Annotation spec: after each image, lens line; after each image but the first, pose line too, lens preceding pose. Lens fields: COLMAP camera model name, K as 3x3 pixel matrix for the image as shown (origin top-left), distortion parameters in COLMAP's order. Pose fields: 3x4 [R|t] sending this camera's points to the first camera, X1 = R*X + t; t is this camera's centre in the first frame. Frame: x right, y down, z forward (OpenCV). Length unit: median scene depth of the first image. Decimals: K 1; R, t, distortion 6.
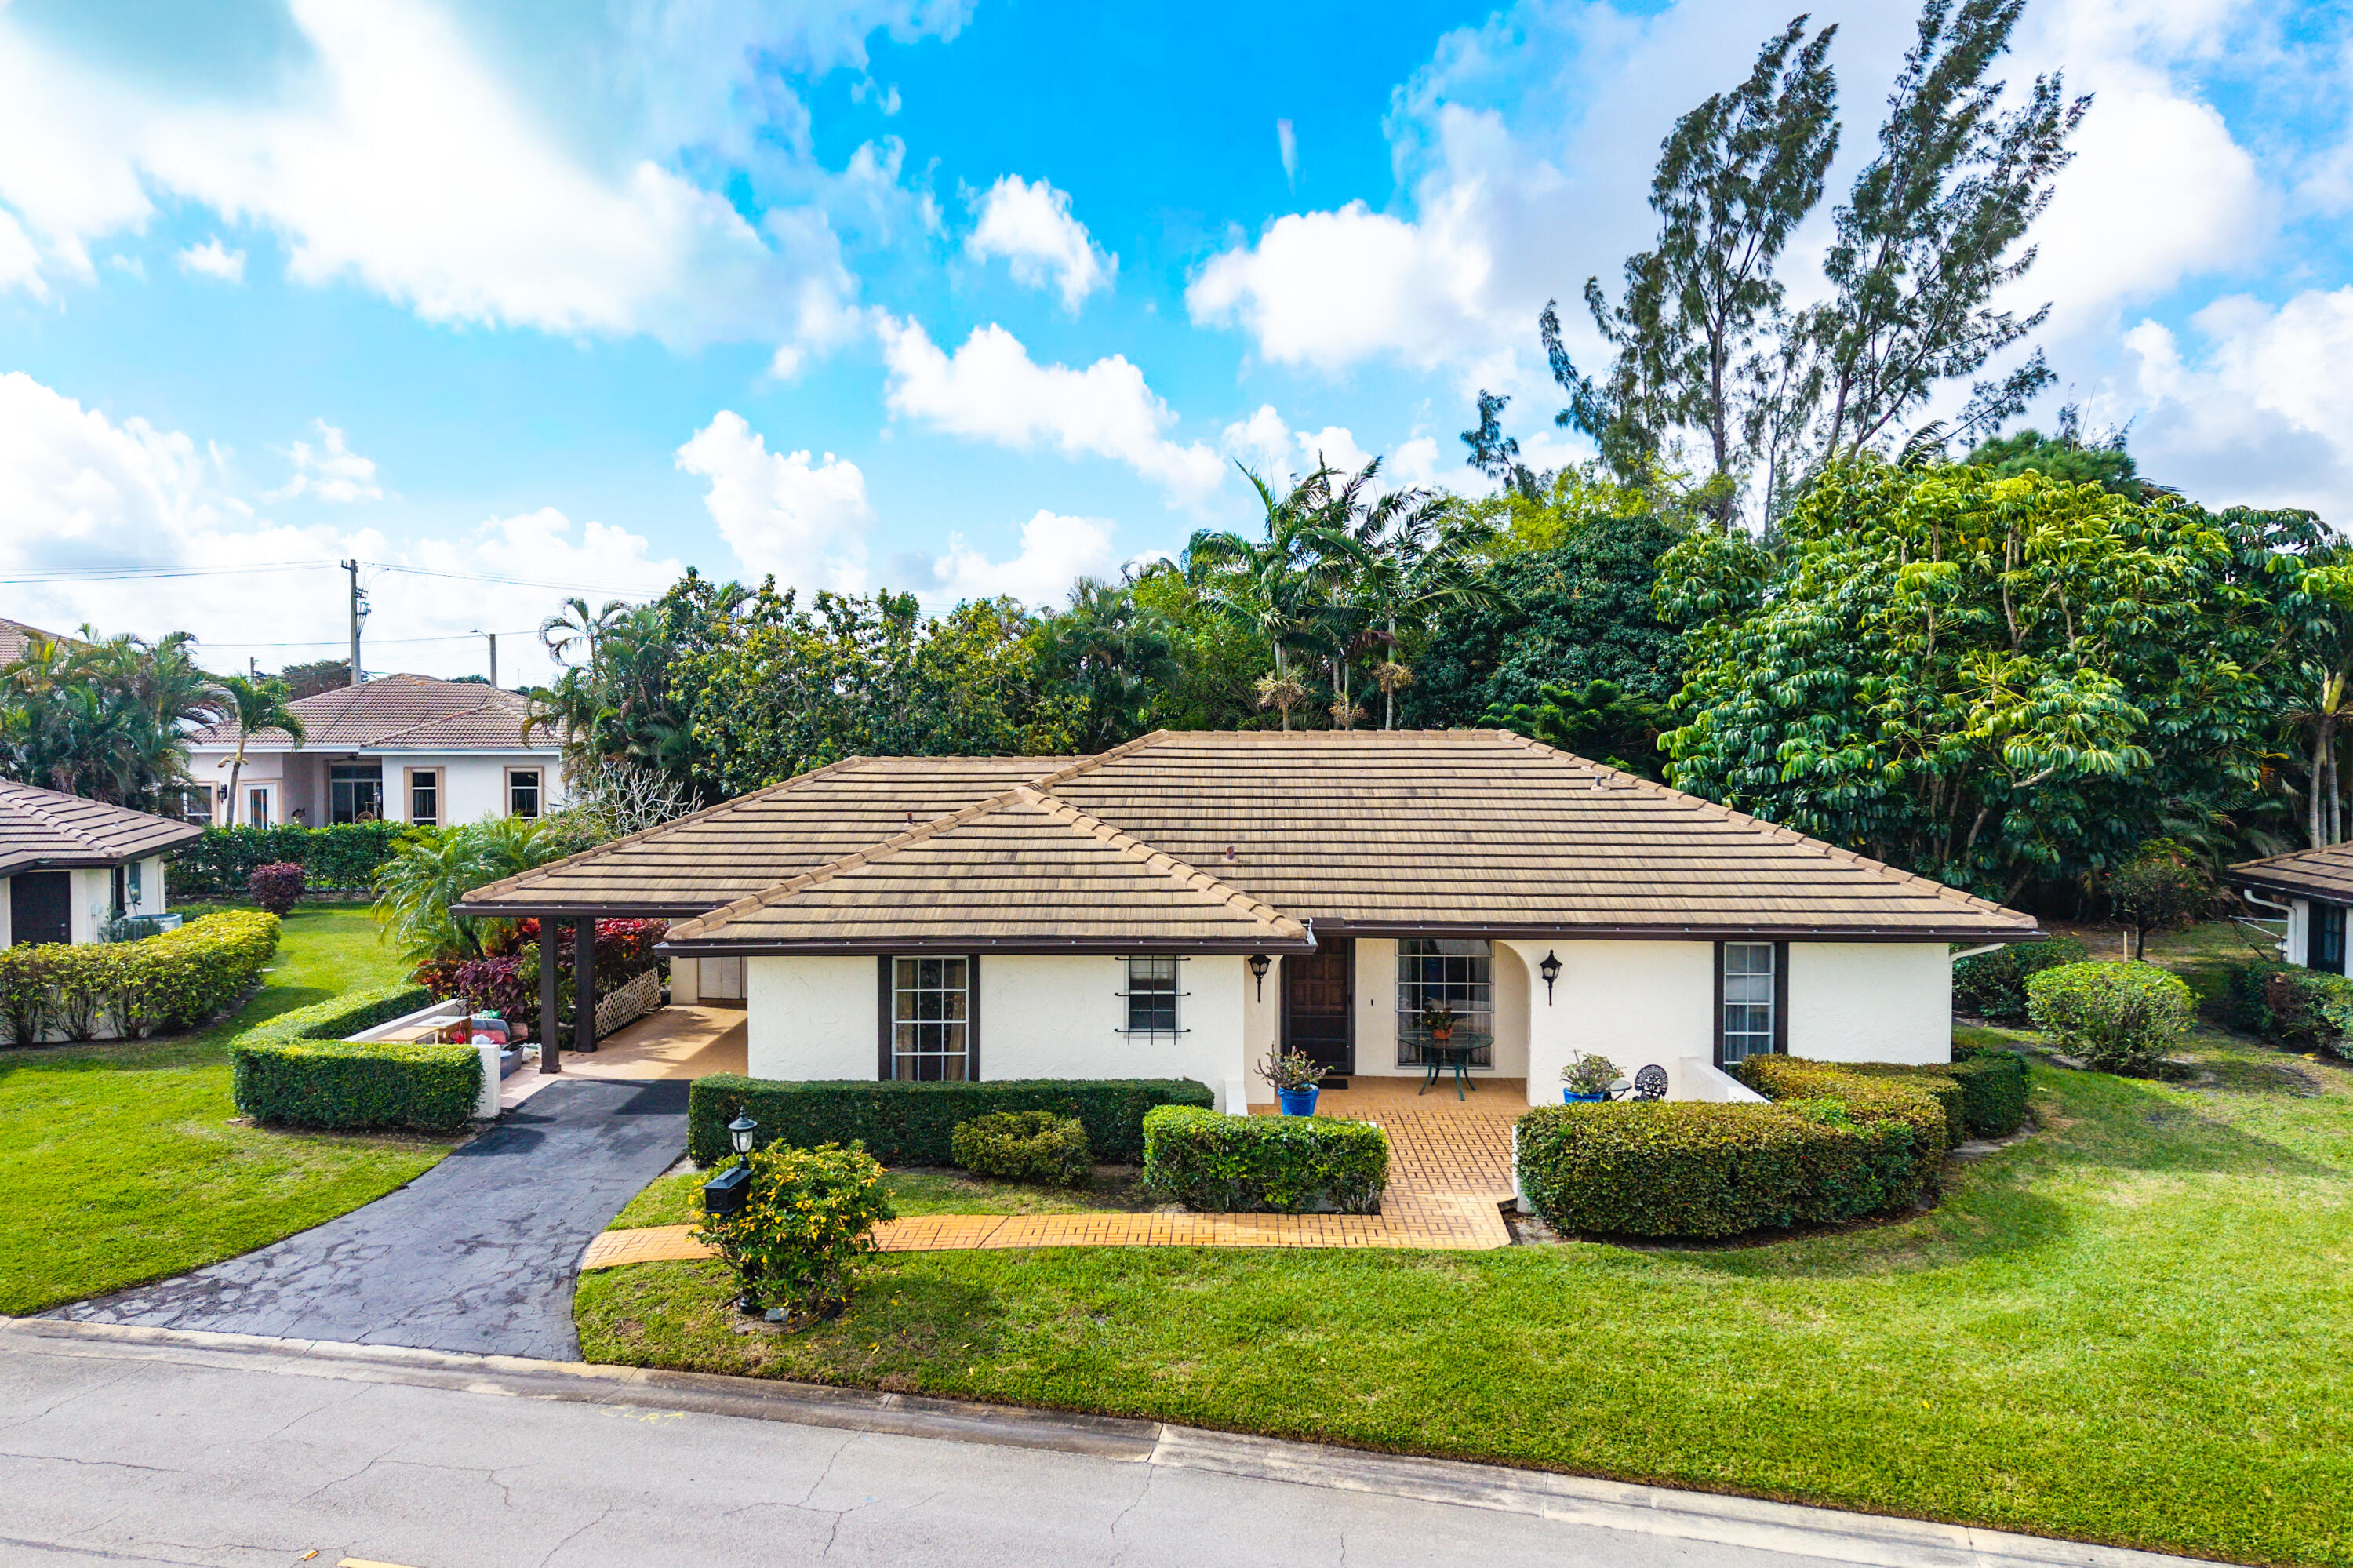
lens RADIAL K [[1532.7, 0, 1163.7], [0, 1532.7, 642.4], [0, 0, 1]] dist [0.013547, -0.000256]
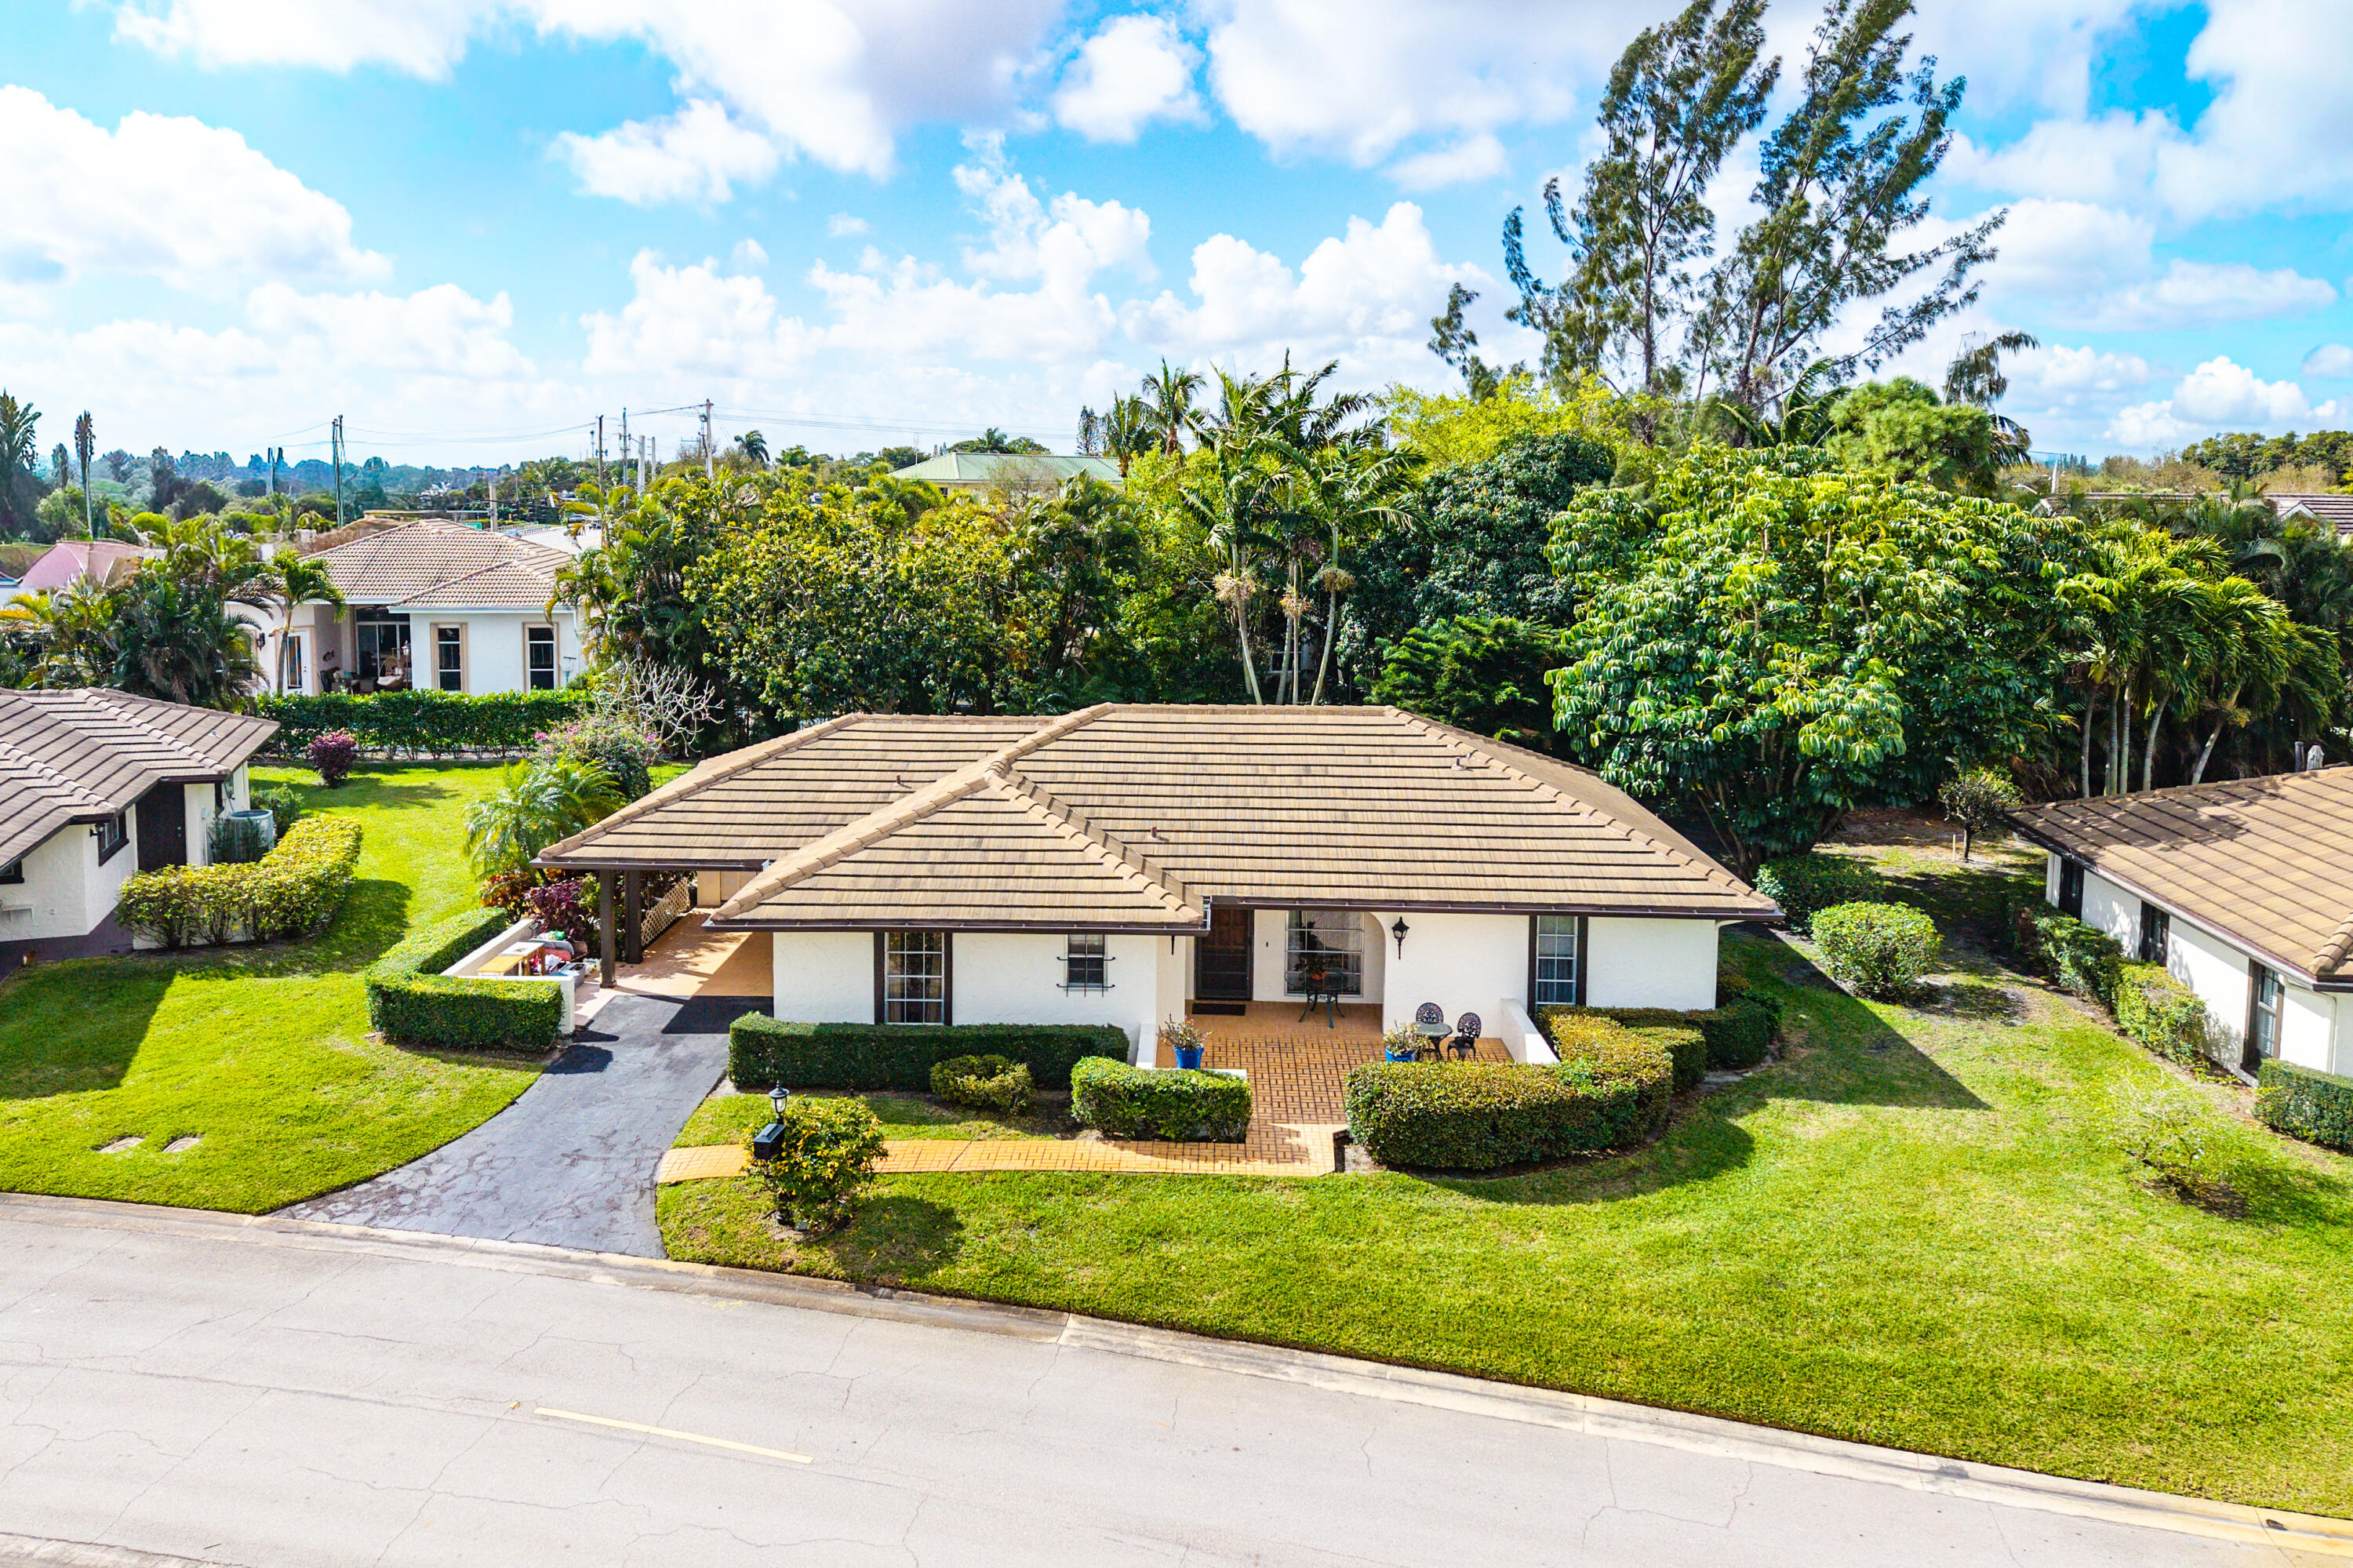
lens RADIAL K [[1535.1, 0, 1163.0], [0, 1535.1, 521.6], [0, 0, 1]] dist [0.017908, 0.000270]
pose [[0.999804, 0.017995, 0.008271, 0.041672], [-0.018473, 0.997904, 0.062017, -0.225878], [-0.007138, -0.062158, 0.998041, -0.281973]]
